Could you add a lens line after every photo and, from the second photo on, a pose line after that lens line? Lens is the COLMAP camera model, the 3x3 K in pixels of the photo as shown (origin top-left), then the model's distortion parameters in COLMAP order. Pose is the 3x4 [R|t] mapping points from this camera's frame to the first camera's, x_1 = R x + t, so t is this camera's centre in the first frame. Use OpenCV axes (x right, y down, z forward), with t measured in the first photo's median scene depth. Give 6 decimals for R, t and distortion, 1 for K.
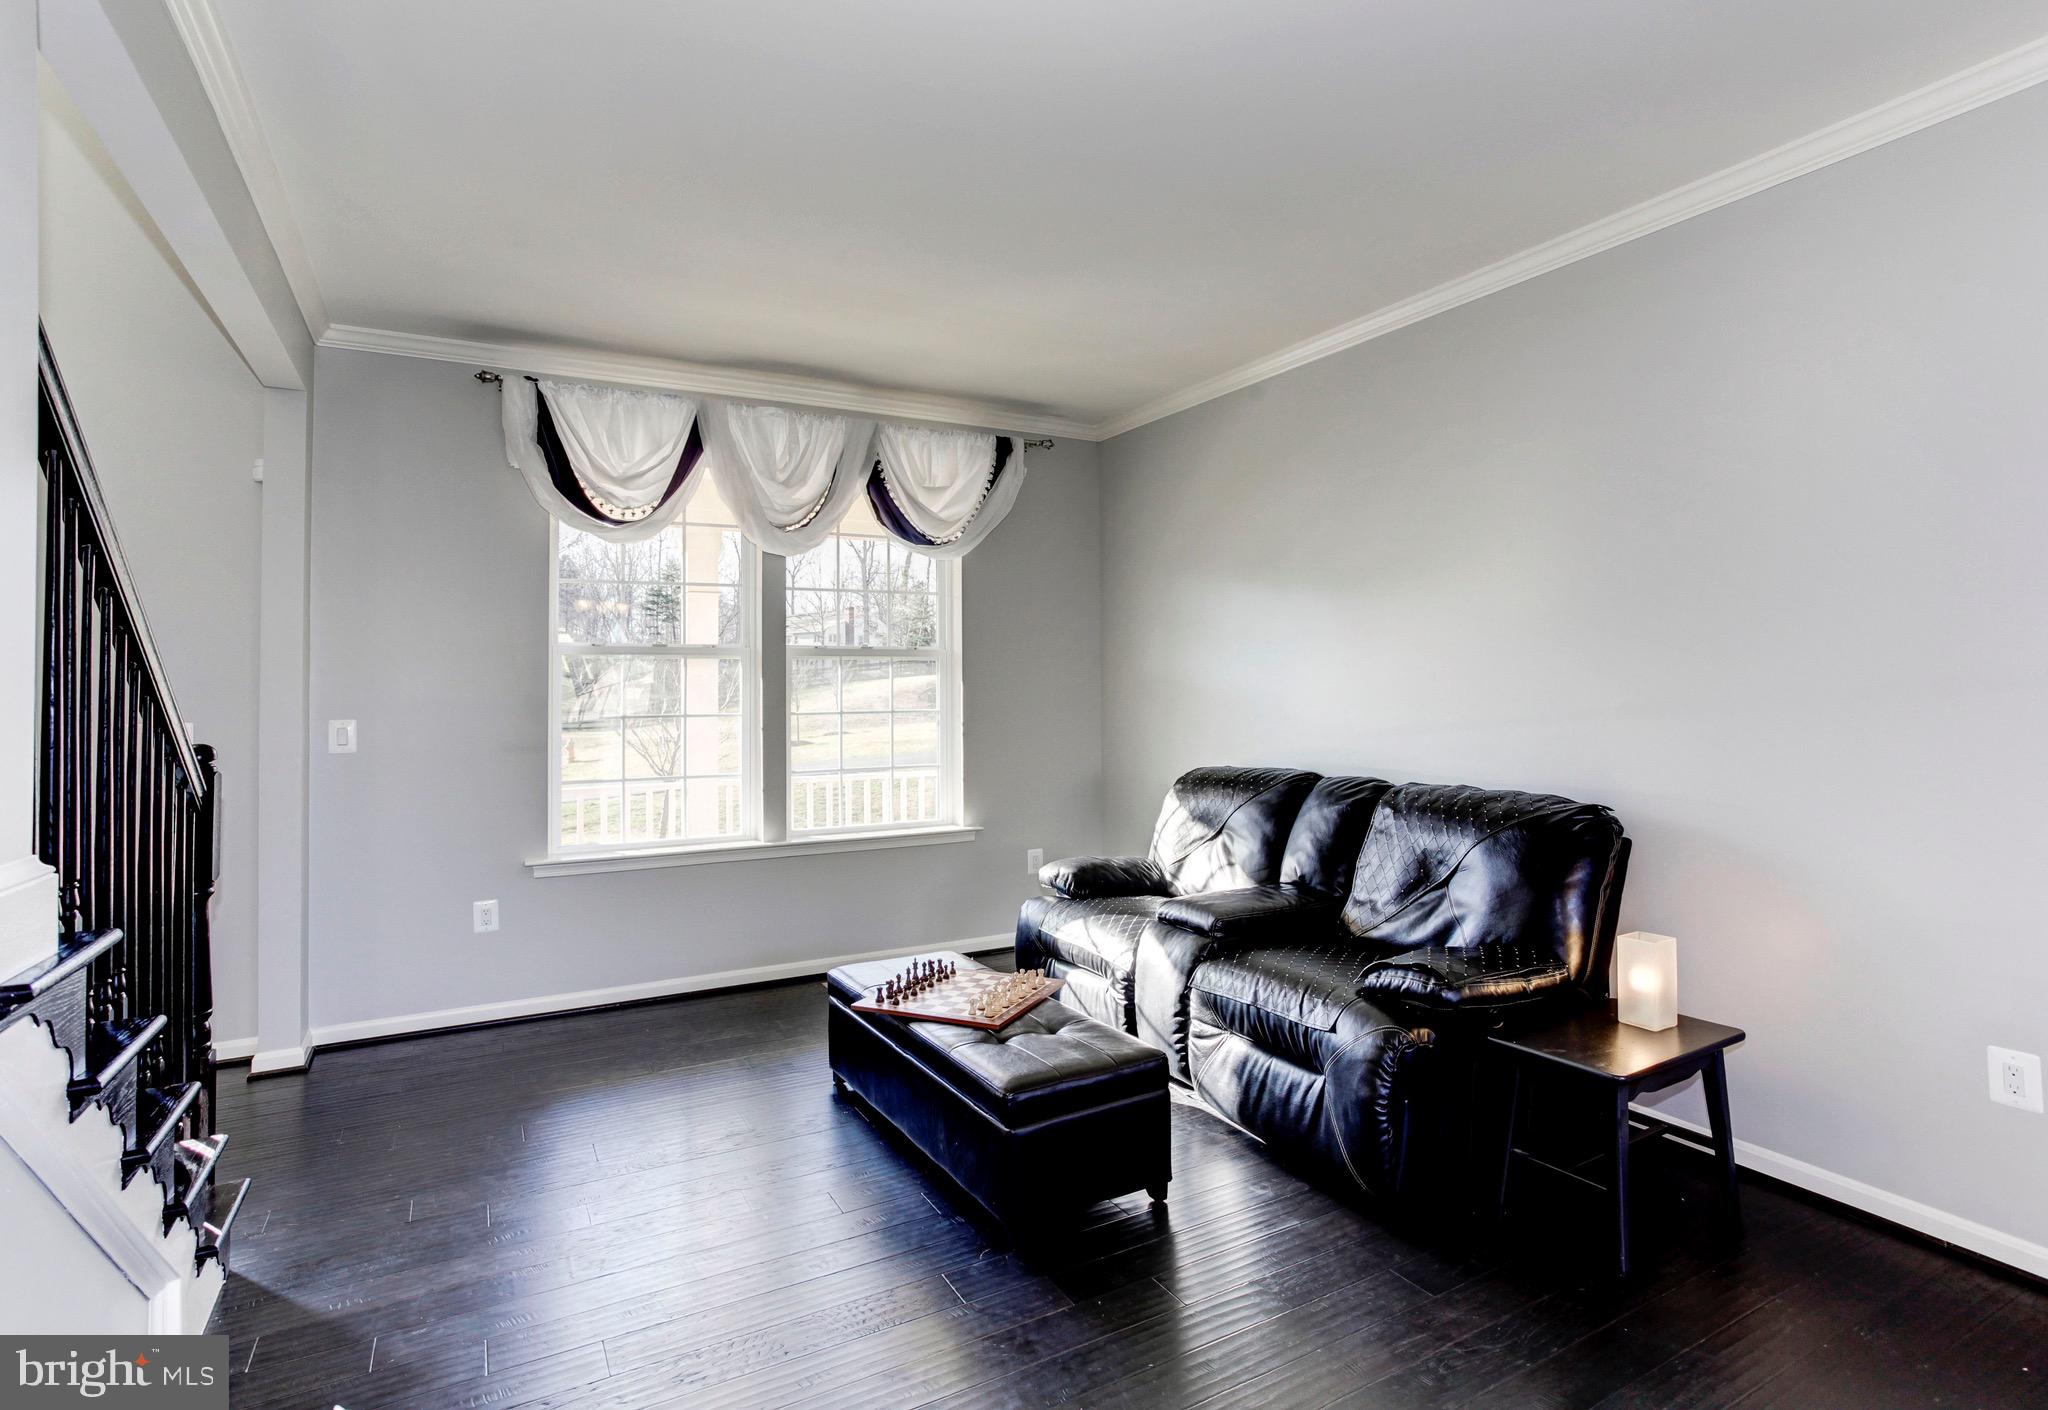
lens RADIAL K [[1011.7, 0, 1038.5], [0, 1011.7, 672.6], [0, 0, 1]] dist [-0.011331, -0.000069]
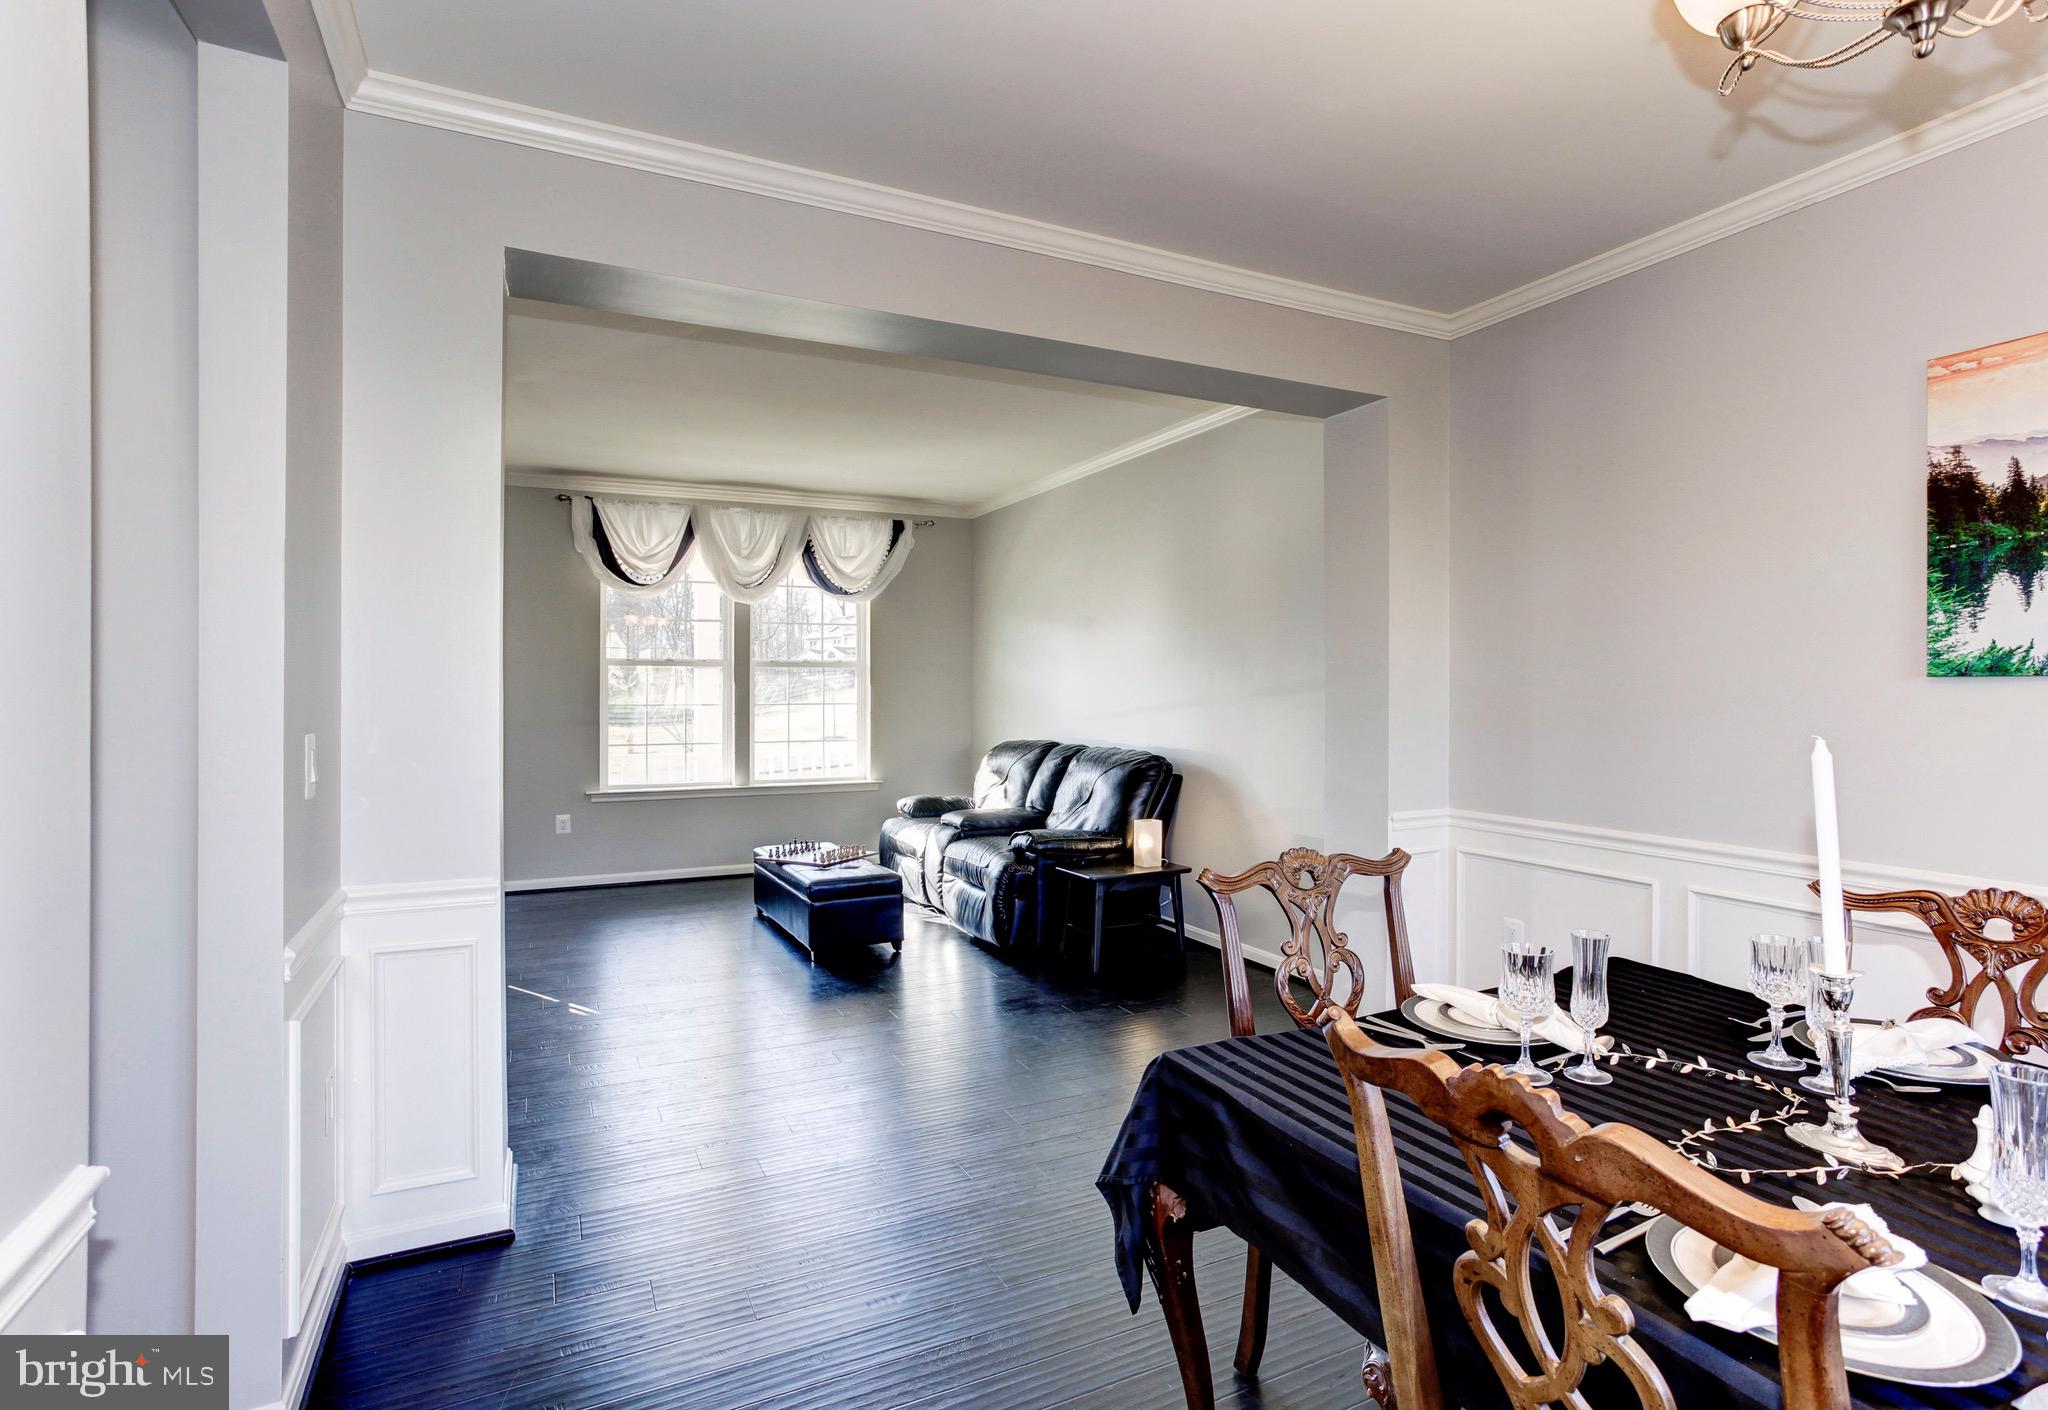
lens RADIAL K [[1011.7, 0, 1032.3], [0, 1011.7, 698.9], [0, 0, 1]] dist [-0.011331, -0.000069]
pose [[0.998399, 0.009624, -0.055738, 0.284359], [-0.007964, 0.999520, 0.029933, -0.017728], [0.055999, -0.029441, 0.997997, -0.554294]]
